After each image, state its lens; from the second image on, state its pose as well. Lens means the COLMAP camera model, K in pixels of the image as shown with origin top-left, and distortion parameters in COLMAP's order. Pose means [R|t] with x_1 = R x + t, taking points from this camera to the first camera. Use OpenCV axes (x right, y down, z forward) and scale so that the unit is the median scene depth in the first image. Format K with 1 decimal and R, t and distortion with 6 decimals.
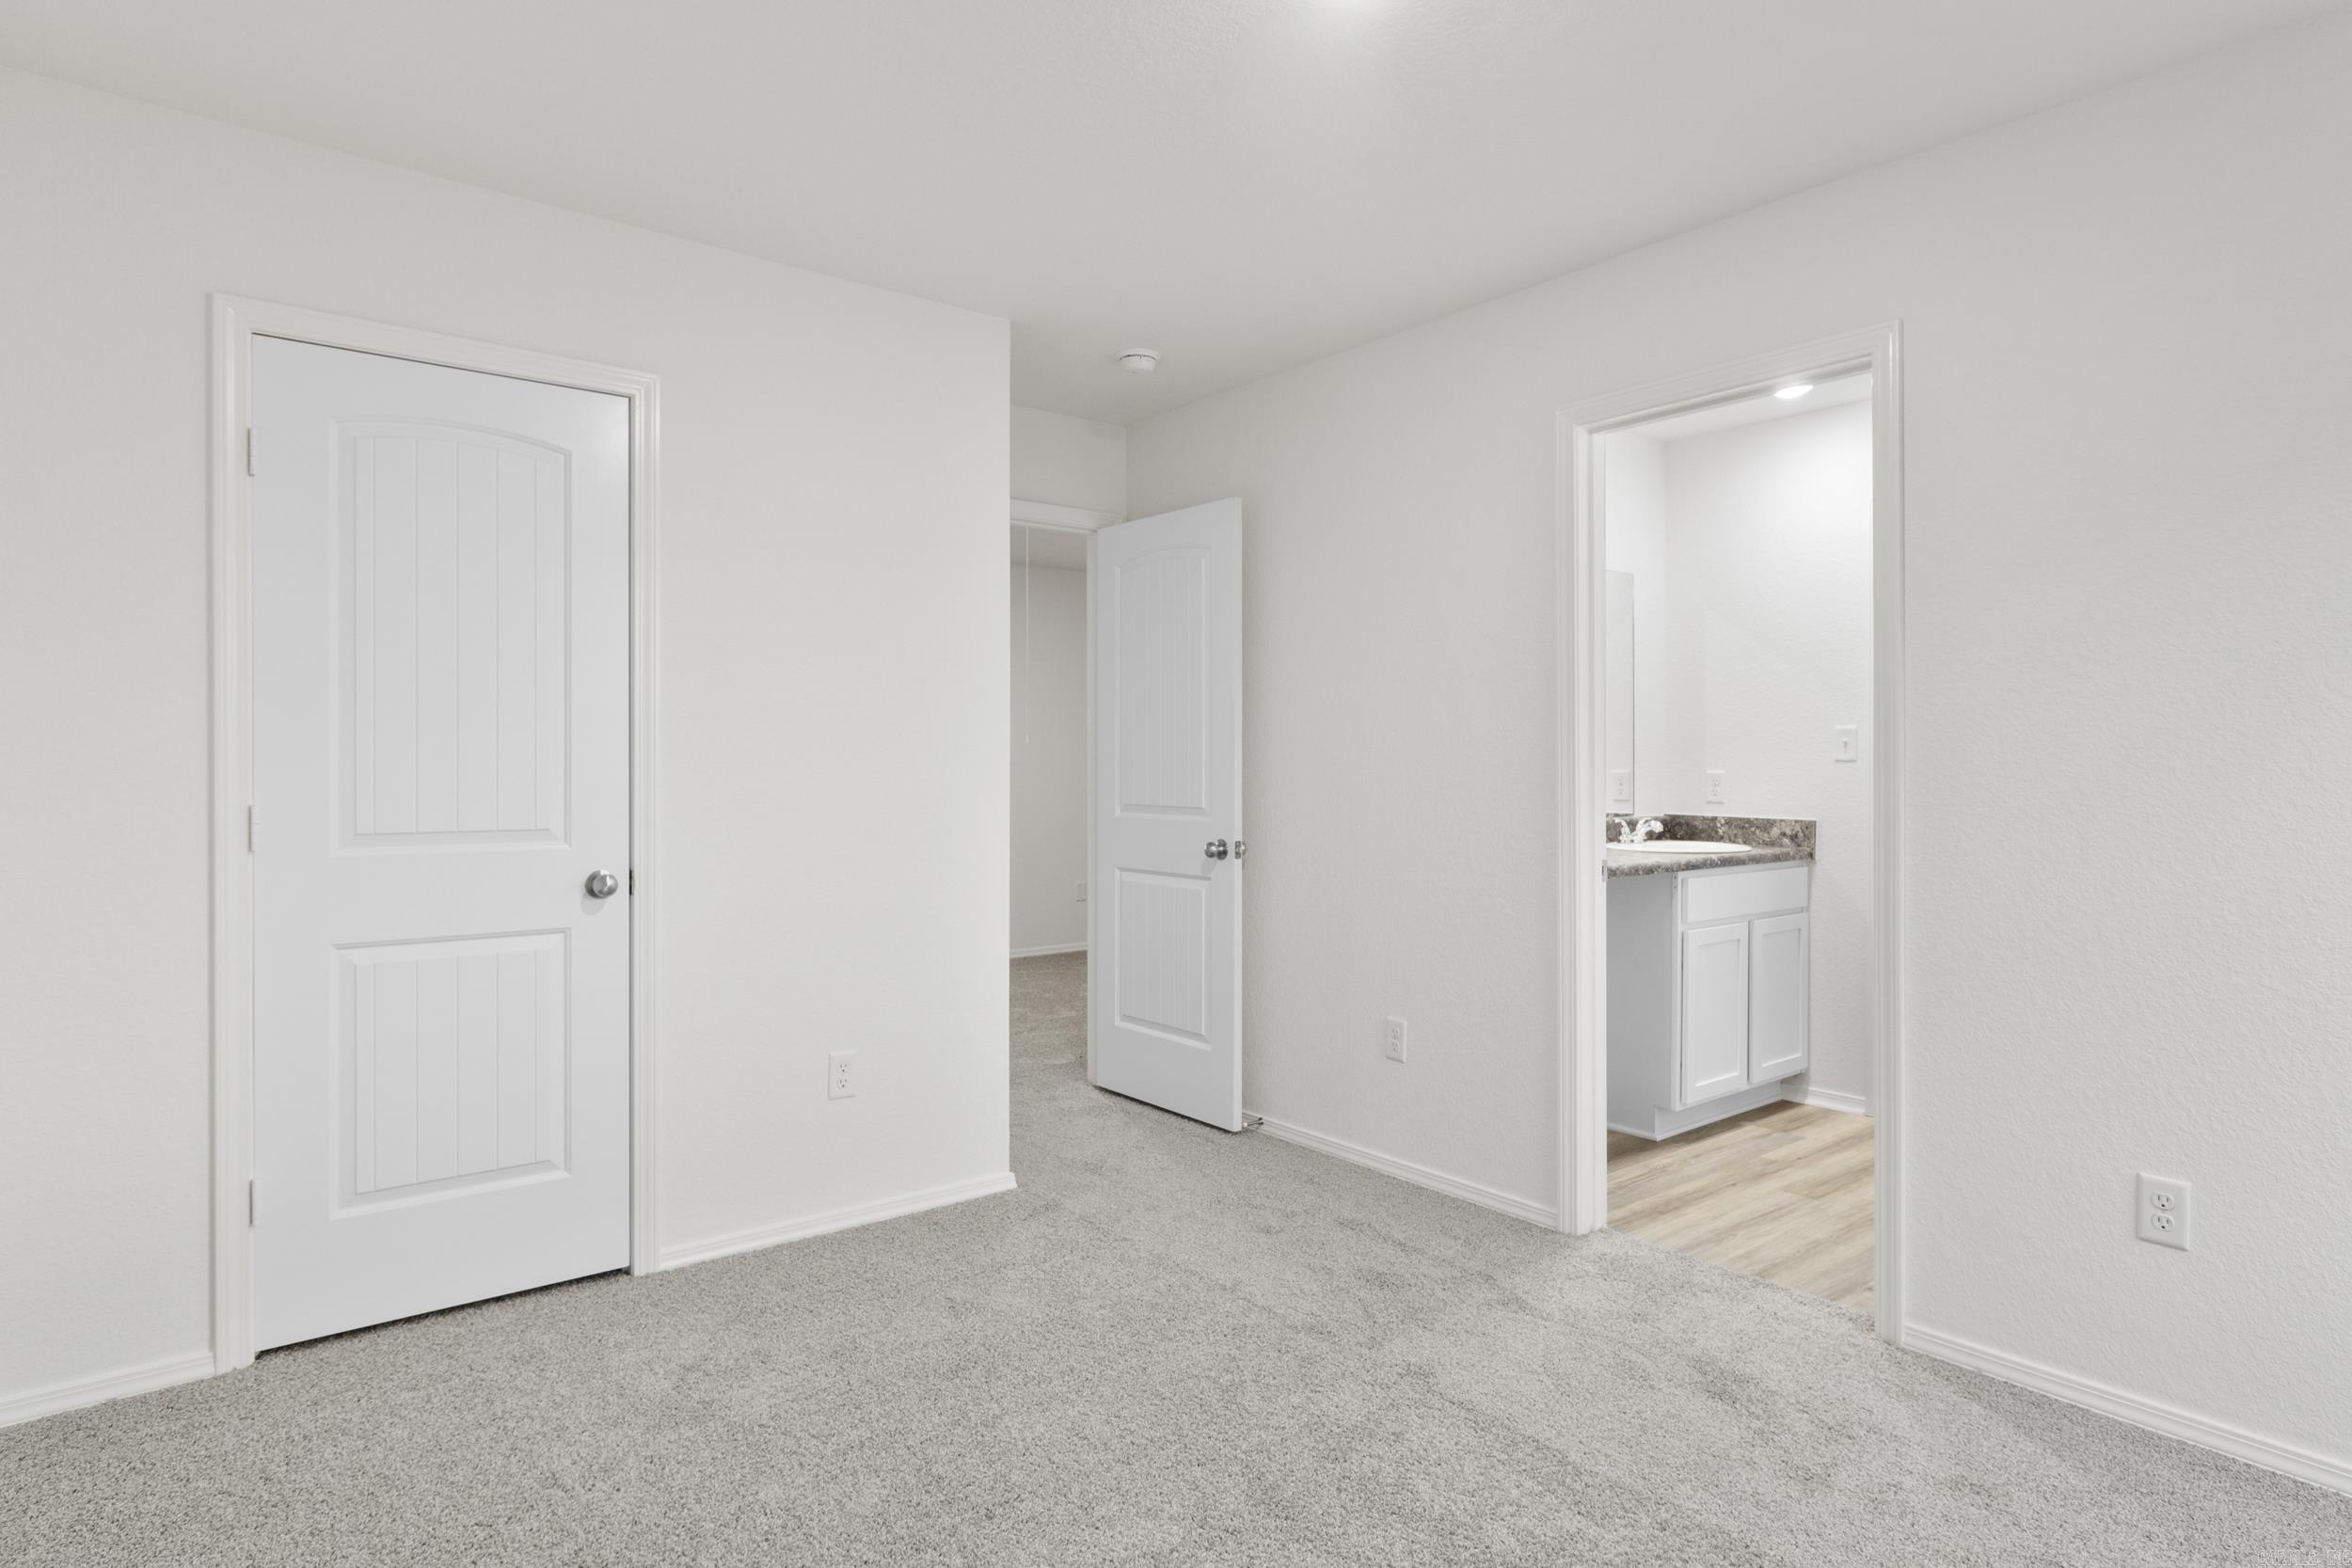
lens RADIAL K [[1259.8, 0, 1190.2], [0, 1259.8, 780.5], [0, 0, 1]] dist [0.001386, -0.000011]
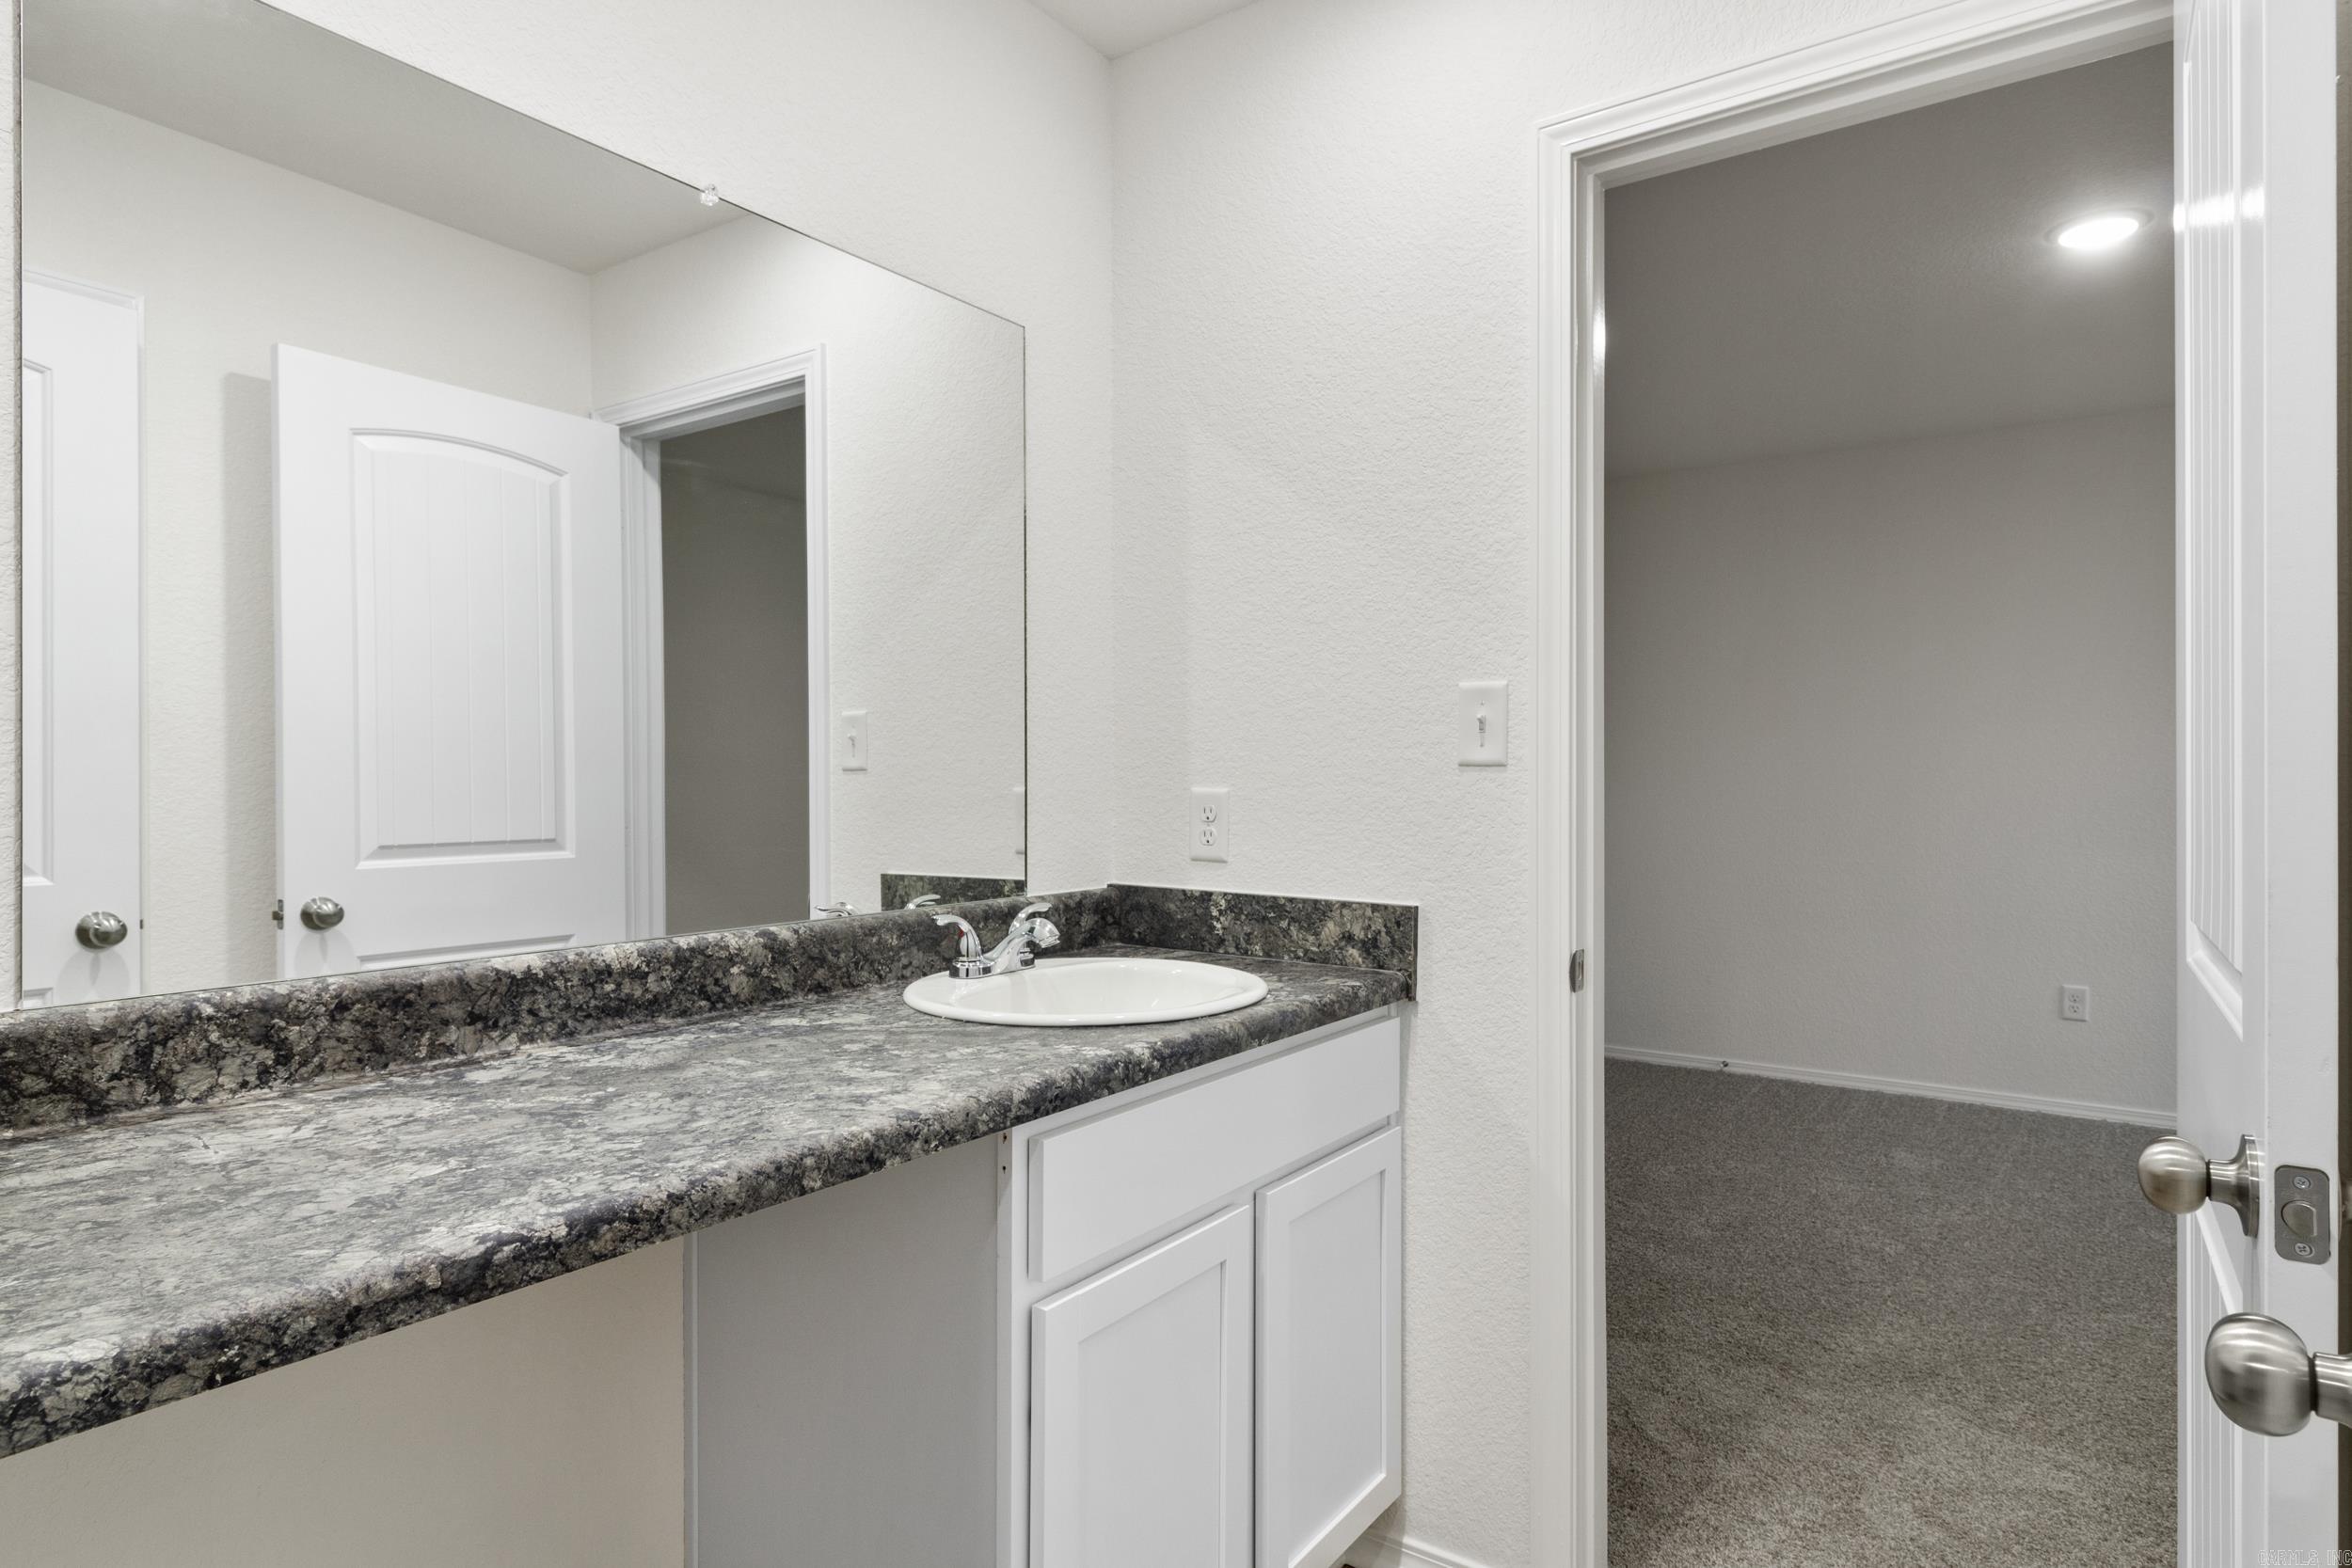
lens RADIAL K [[1259.8, 0, 1190.2], [0, 1259.8, 780.5], [0, 0, 1]] dist [0.001386, -0.000011]
pose [[0.961572, 0.000622, 0.274551, 0.305275], [0.000740, 0.999988, -0.004855, -0.008415], [-0.274551, 0.004871, 0.961560, 0.610341]]
